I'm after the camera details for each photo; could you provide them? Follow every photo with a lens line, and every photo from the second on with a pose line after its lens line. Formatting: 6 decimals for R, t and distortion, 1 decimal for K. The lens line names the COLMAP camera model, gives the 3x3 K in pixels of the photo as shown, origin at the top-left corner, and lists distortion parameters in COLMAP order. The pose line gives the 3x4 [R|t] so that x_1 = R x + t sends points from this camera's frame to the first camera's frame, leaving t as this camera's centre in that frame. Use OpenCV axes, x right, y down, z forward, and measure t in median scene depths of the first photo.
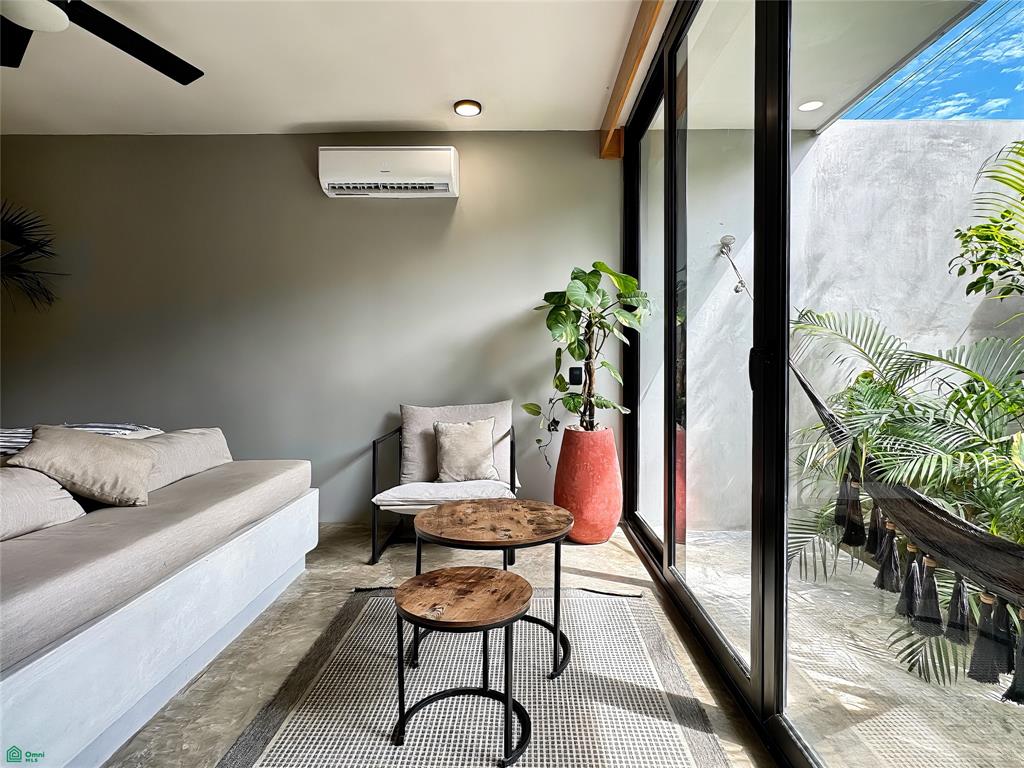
lens RADIAL K [[544.2, 0, 512.0], [0, 544.2, 384.0], [0, 0, 1]] dist [0.000861, 0.000457]
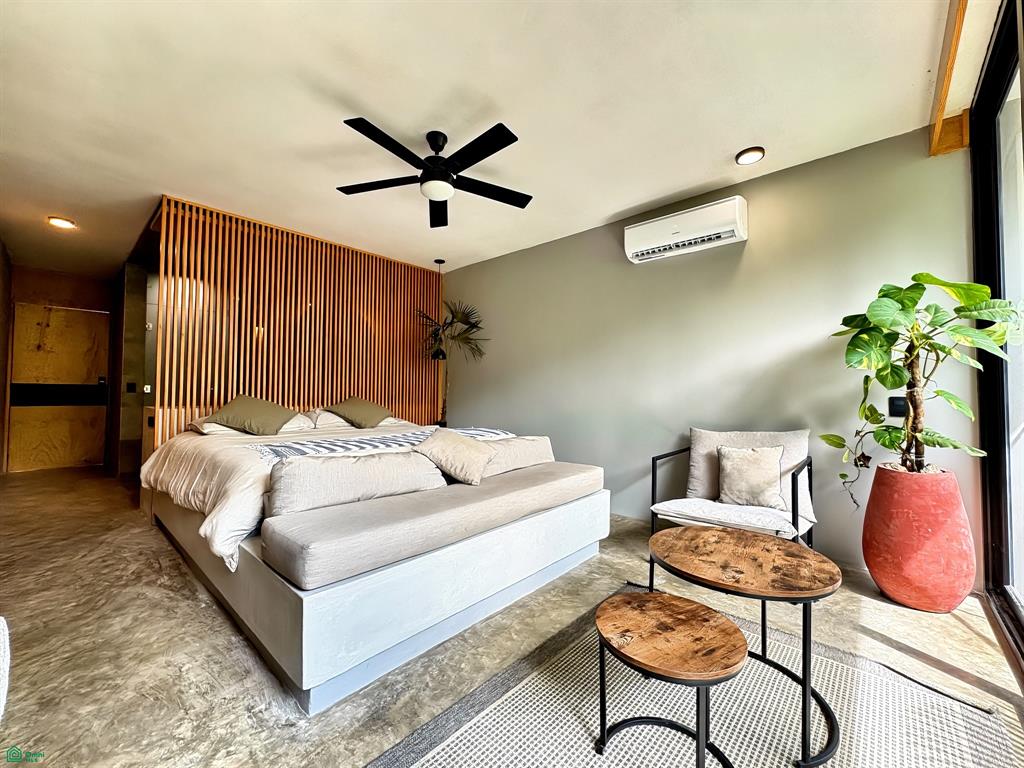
lens RADIAL K [[406.8, 0, 512.0], [0, 406.8, 384.0], [0, 0, 1]] dist [0.000586, 0.000326]
pose [[0.763240, -0.010165, -0.646035, 0.077038], [-0.026903, 0.998509, -0.047495, -0.004209], [0.645555, 0.053630, 0.761829, 0.107330]]
